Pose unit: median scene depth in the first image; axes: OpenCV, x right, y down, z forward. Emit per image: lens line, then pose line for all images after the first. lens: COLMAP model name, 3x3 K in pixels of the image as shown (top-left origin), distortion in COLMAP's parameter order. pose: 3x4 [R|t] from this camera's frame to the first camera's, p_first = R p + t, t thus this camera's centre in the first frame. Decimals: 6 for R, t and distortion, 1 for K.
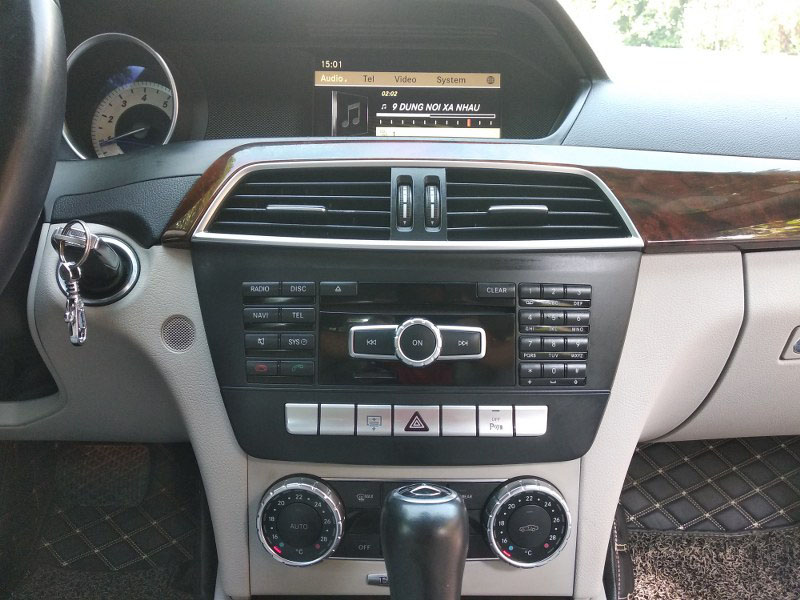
lens RADIAL K [[606.1, 0, 400.0], [0, 606.1, 300.0], [0, 0, 1]] dist [0.064385, -0.079556]
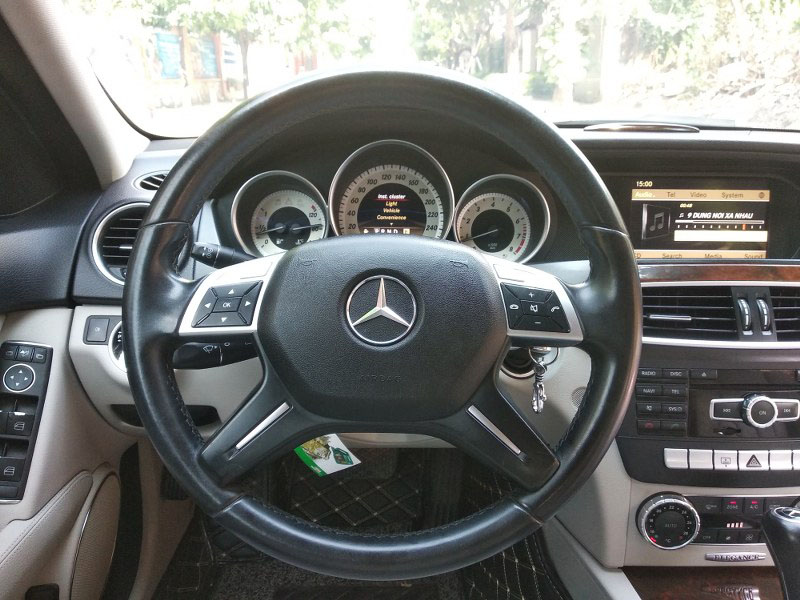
lens RADIAL K [[606.1, 0, 400.0], [0, 606.1, 300.0], [0, 0, 1]] dist [0.064385, -0.079556]
pose [[0.999945, -0.001167, 0.010467, -0.664003], [0.000010, 0.993951, 0.109829, -0.280472], [-0.010532, -0.109823, 0.993895, -0.359086]]
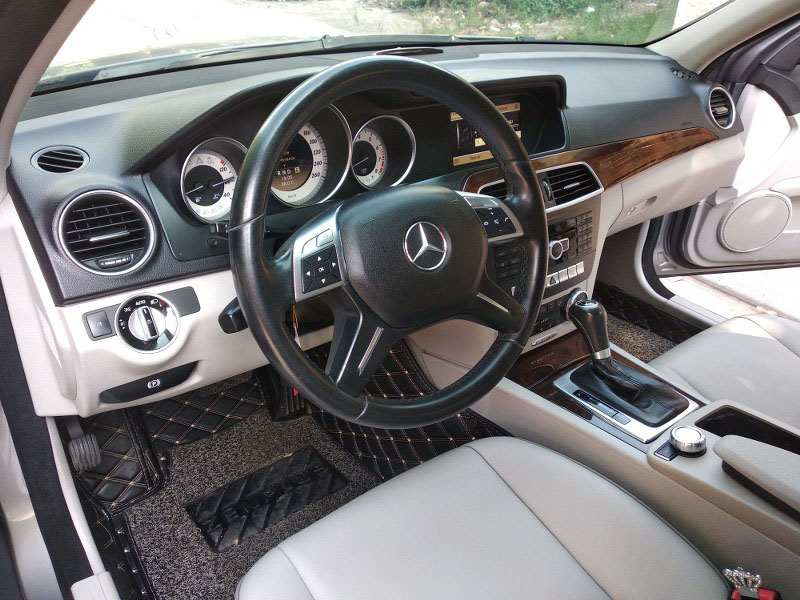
lens RADIAL K [[606.1, 0, 400.0], [0, 606.1, 300.0], [0, 0, 1]] dist [0.064385, -0.079556]
pose [[0.804255, -0.279485, 0.524463, -1.377561], [0.102413, 0.934490, 0.340939, -0.489438], [-0.585393, -0.220490, 0.780192, -0.467273]]
